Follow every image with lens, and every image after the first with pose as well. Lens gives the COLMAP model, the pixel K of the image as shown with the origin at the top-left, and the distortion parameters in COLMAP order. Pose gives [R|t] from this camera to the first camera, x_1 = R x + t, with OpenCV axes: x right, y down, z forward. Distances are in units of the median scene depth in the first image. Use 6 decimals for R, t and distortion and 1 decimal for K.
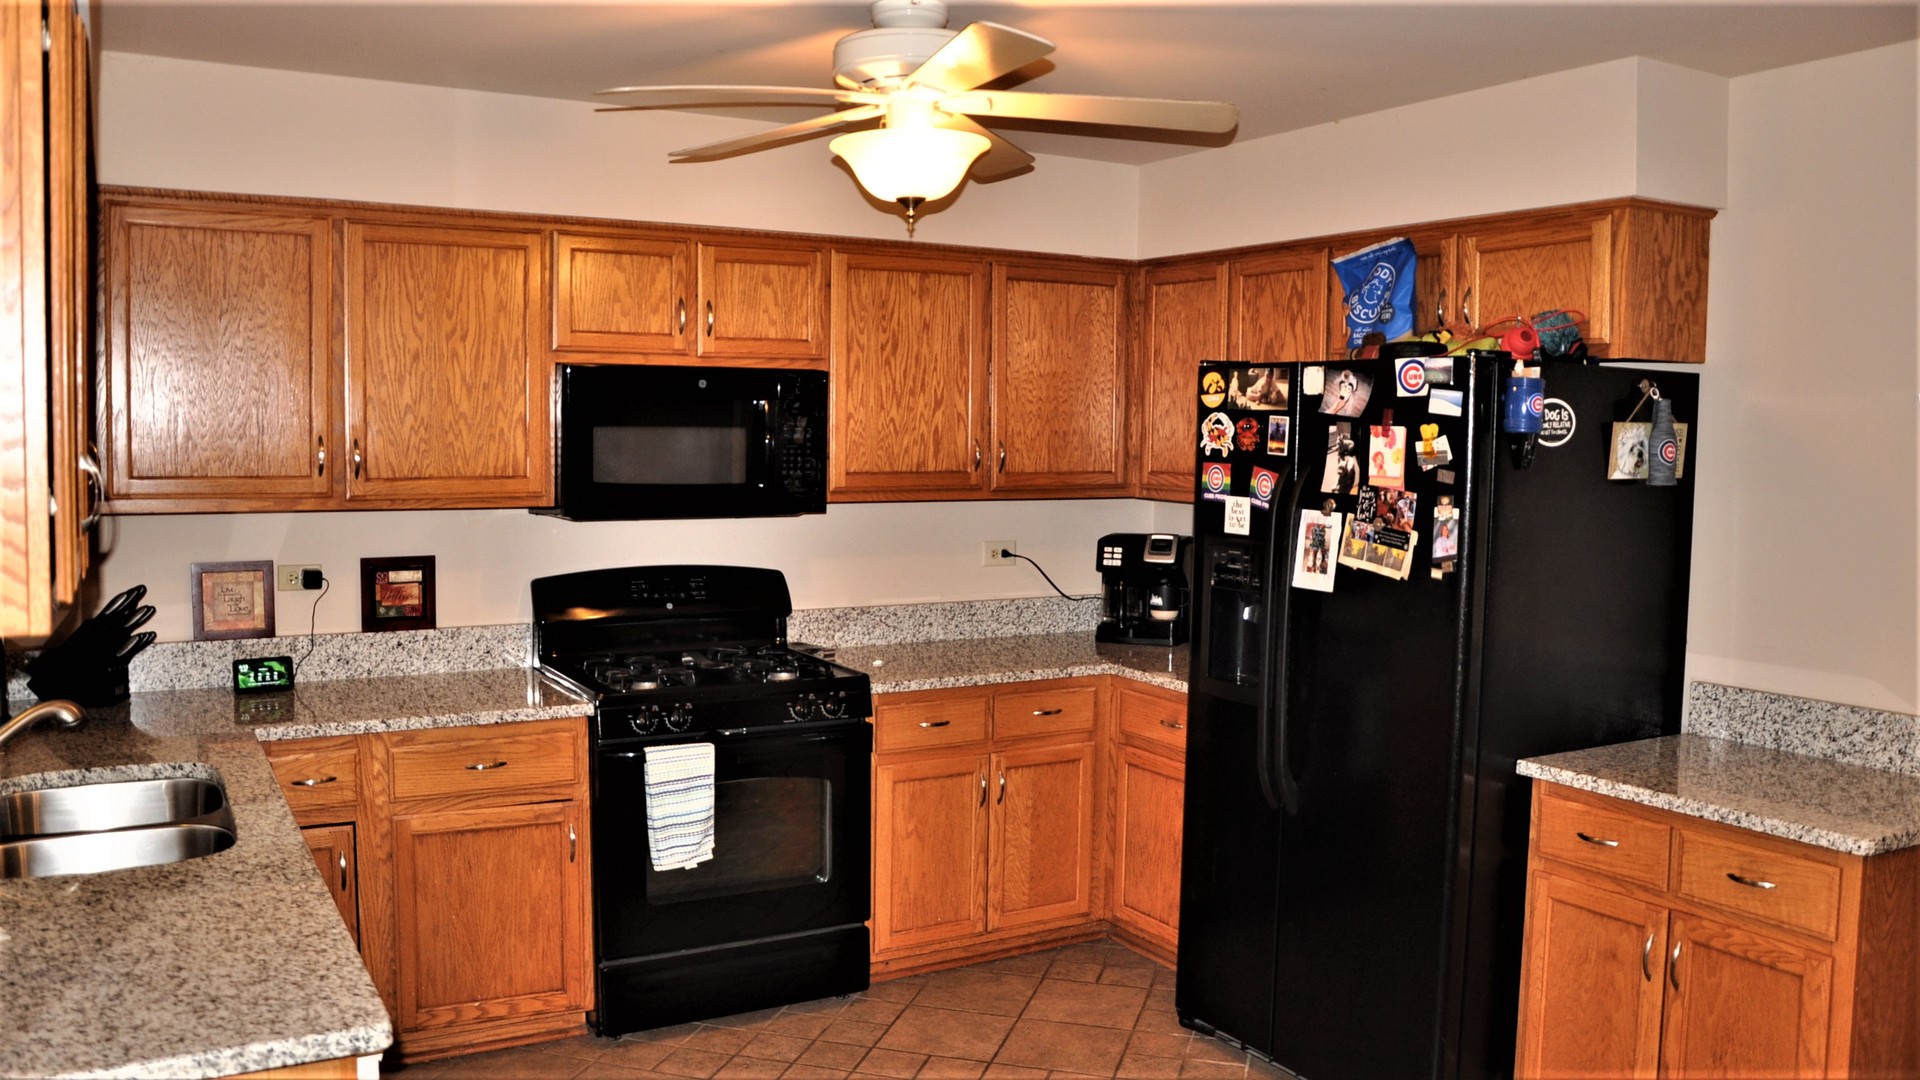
lens RADIAL K [[1545.1, 0, 944.1], [0, 1545.1, 546.1], [0, 0, 1]] dist [-0.155169, 0.123132]
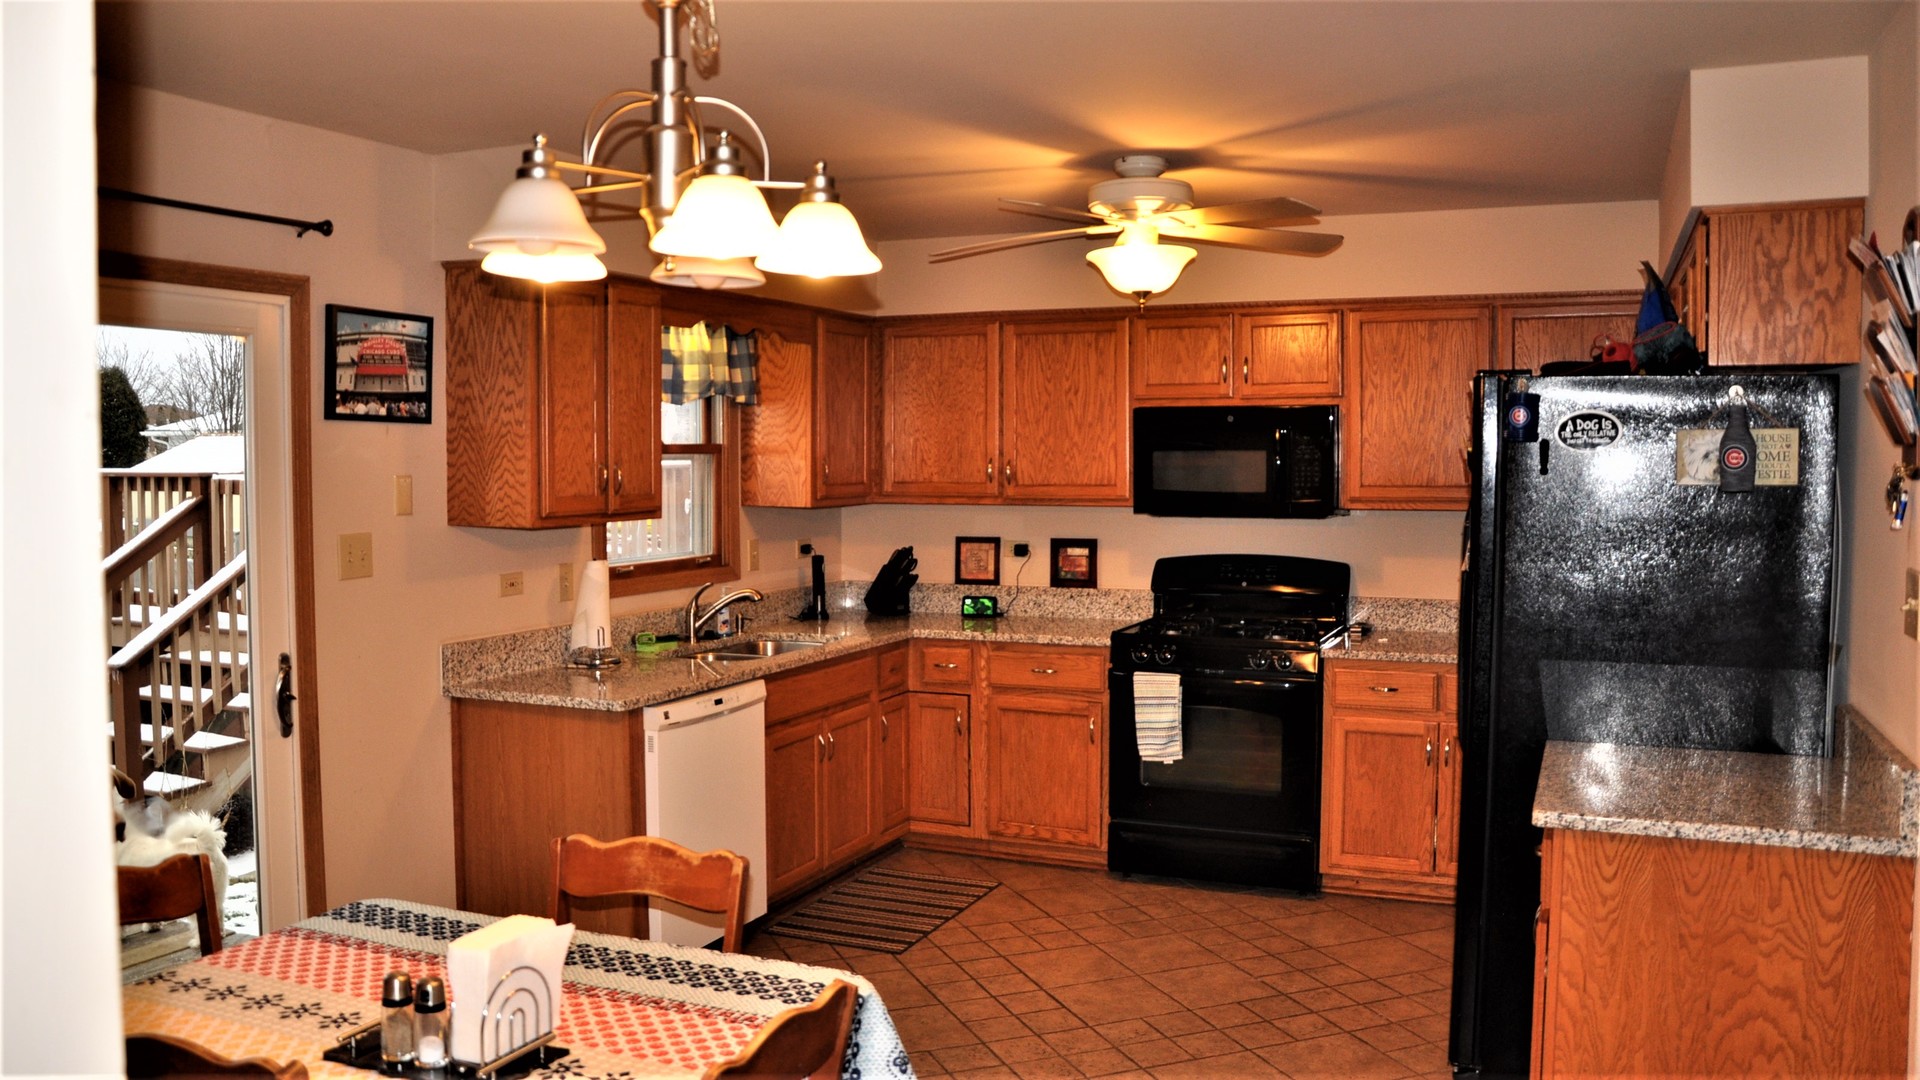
lens RADIAL K [[1545.1, 0, 944.1], [0, 1545.1, 546.1], [0, 0, 1]] dist [-0.155169, 0.123132]
pose [[0.586058, 0.031966, -0.809638, 0.840824], [-0.053295, 0.998578, 0.000848, 0.020816], [0.808514, 0.042653, 0.586929, -0.003003]]
